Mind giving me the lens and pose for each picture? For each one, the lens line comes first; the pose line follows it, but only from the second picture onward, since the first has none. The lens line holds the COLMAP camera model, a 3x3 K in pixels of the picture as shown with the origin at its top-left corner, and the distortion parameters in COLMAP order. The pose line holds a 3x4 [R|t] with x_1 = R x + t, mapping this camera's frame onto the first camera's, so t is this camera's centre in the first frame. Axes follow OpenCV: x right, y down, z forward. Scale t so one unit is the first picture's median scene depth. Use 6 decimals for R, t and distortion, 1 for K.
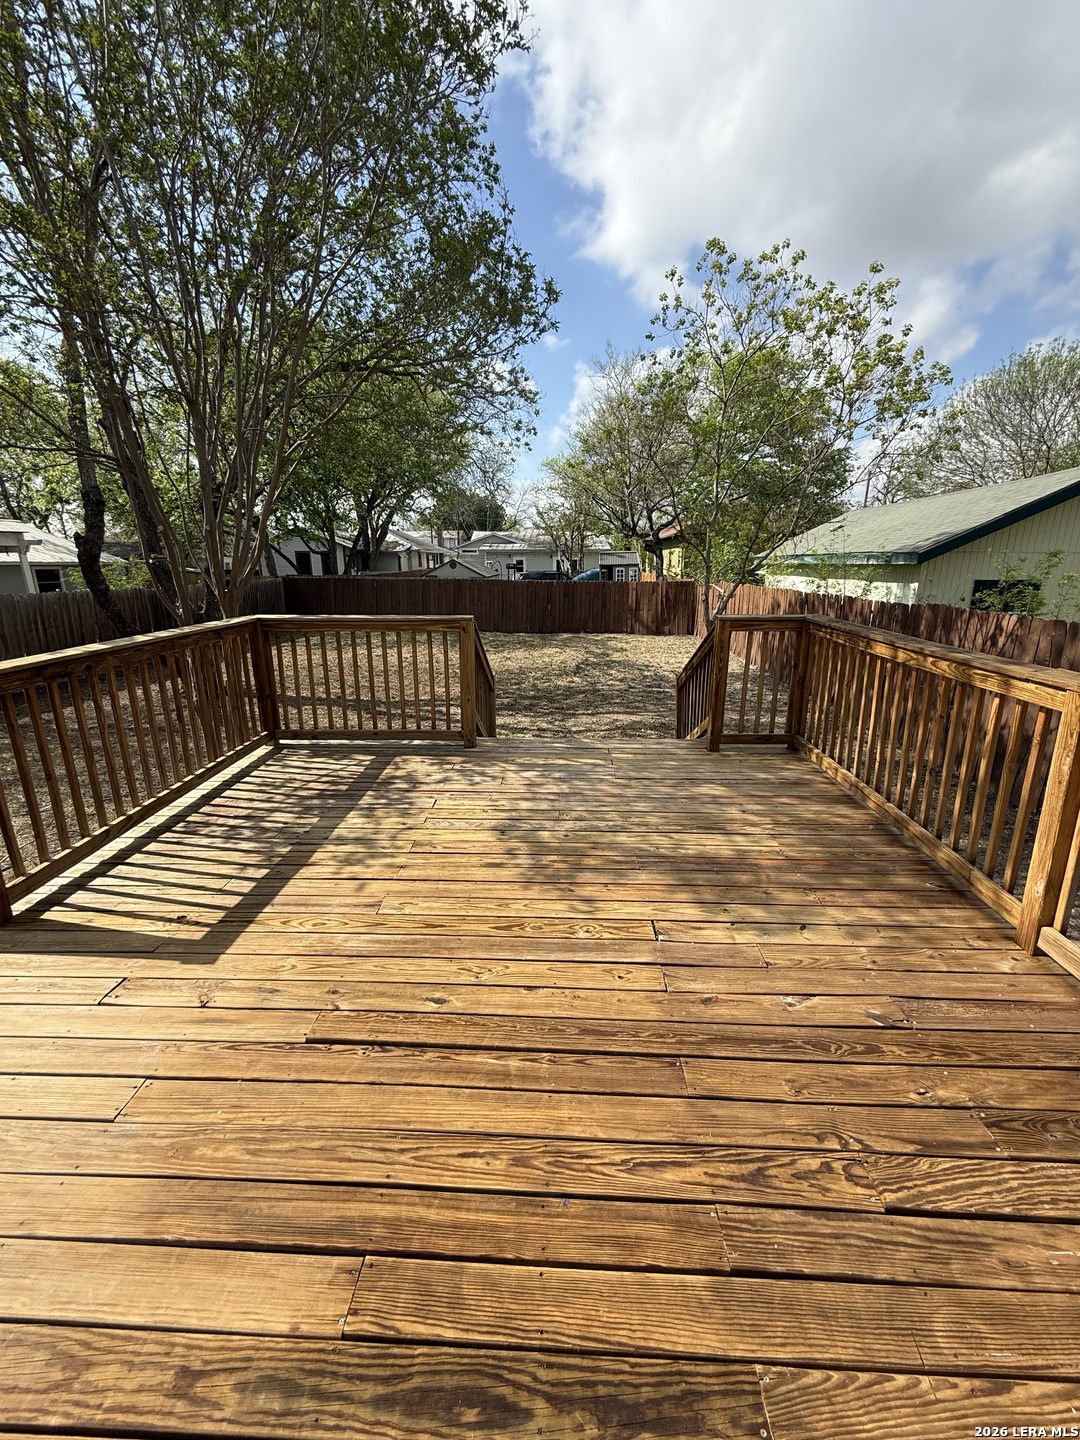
lens RADIAL K [[573.1, 0, 532.1], [0, 573.1, 713.3], [0, 0, 1]] dist [-0.000154, 0.000393]
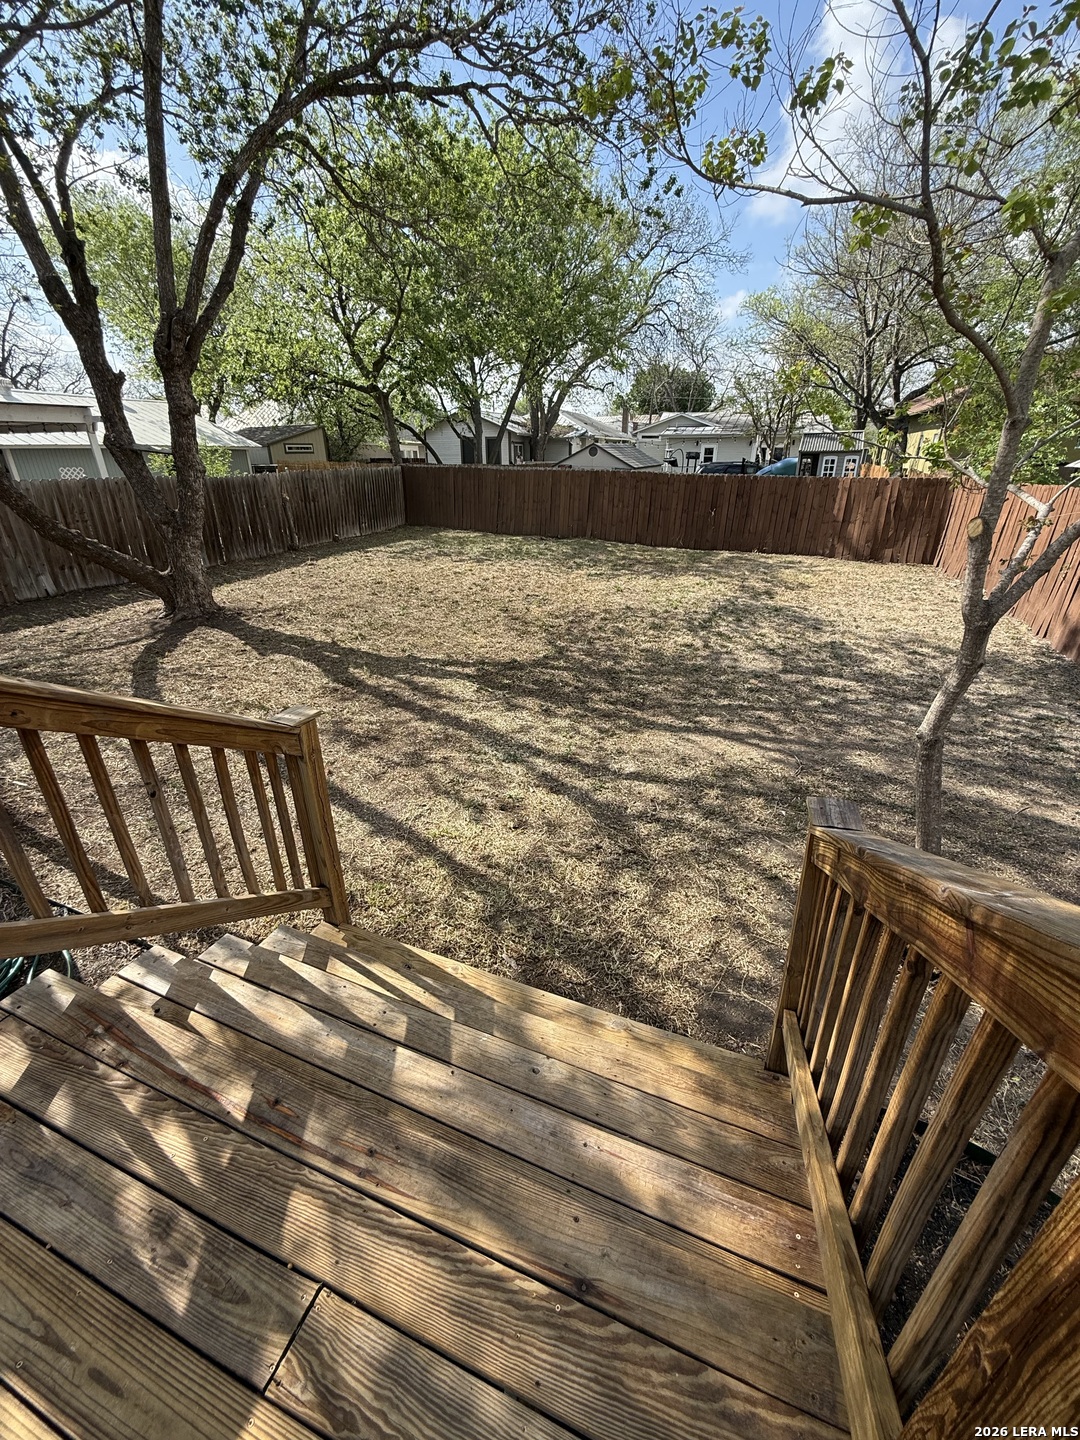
lens RADIAL K [[573.1, 0, 532.1], [0, 573.1, 713.3], [0, 0, 1]] dist [-0.000154, 0.000393]
pose [[0.947281, 0.135967, -0.290125, 0.035784], [-0.085271, 0.979821, 0.180776, -0.029051], [0.308850, -0.146507, 0.939759, 0.125852]]
